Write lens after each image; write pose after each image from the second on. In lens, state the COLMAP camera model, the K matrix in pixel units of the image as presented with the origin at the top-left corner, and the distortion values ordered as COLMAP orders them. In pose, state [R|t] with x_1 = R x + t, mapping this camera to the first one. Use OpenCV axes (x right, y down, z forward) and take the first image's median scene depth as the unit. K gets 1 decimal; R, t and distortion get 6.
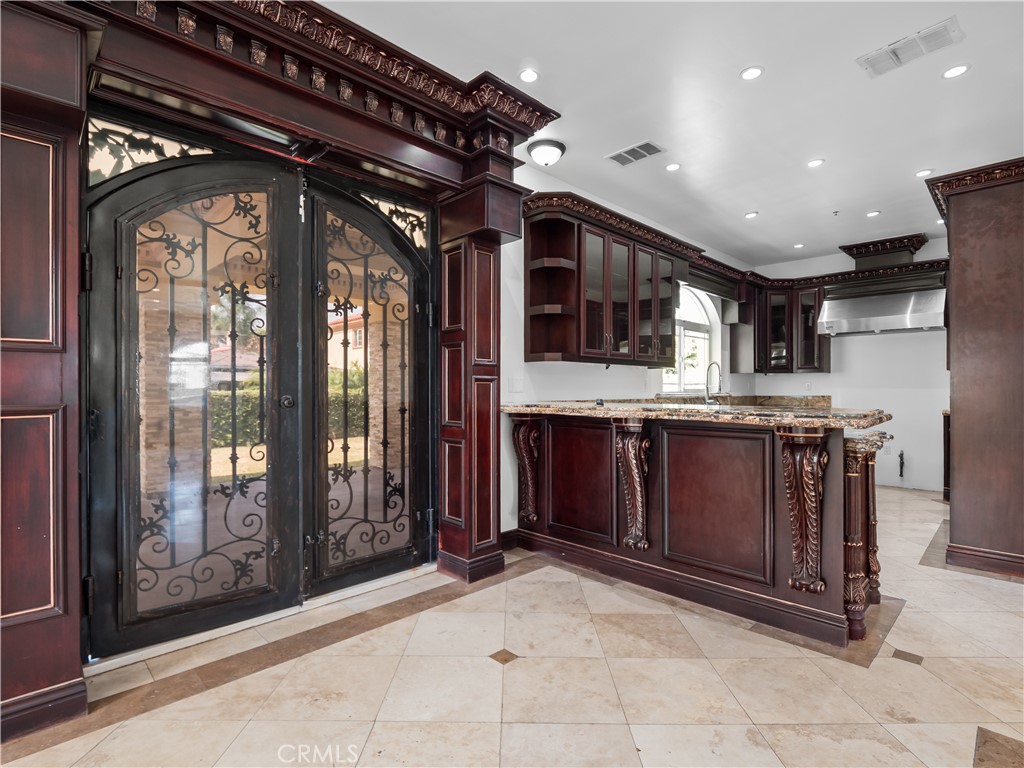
lens RADIAL K [[507.8, 0, 508.2], [0, 507.8, 383.5], [0, 0, 1]] dist [-0.004227, -0.000672]
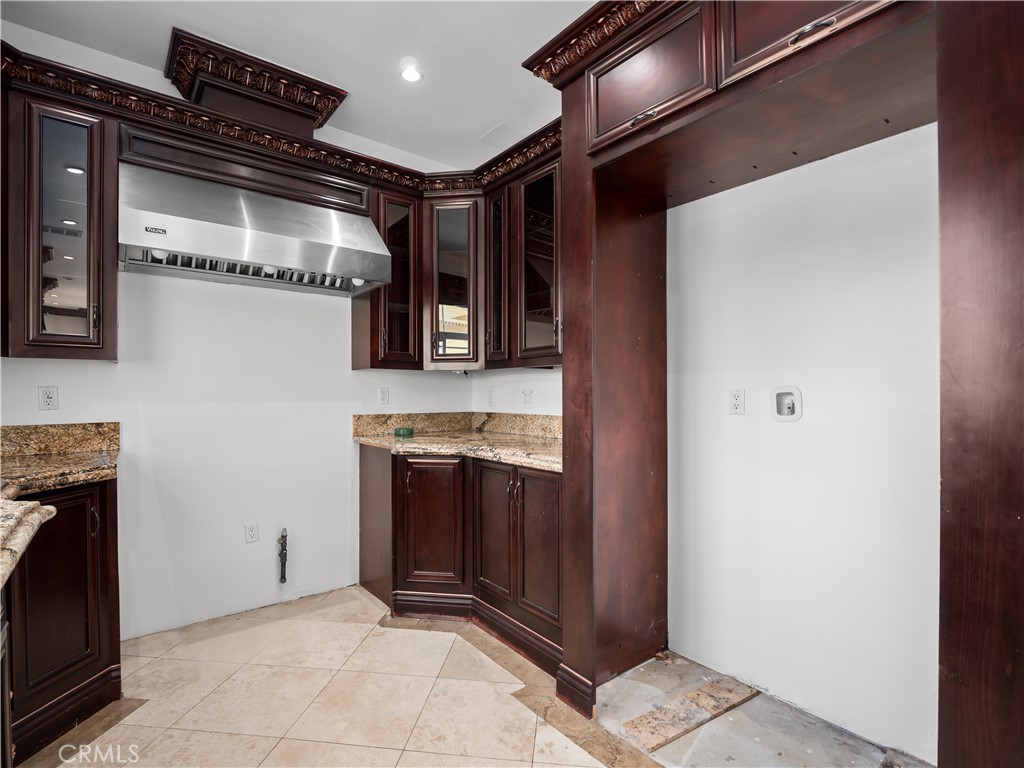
lens RADIAL K [[507.8, 0, 507.9], [0, 507.8, 382.7], [0, 0, 1]] dist [-0.004227, -0.000672]
pose [[0.117859, 0.004464, 0.993020, 0.315813], [0.001409, 0.999988, -0.004662, -0.003663], [-0.993029, 0.001948, 0.117852, 0.718322]]
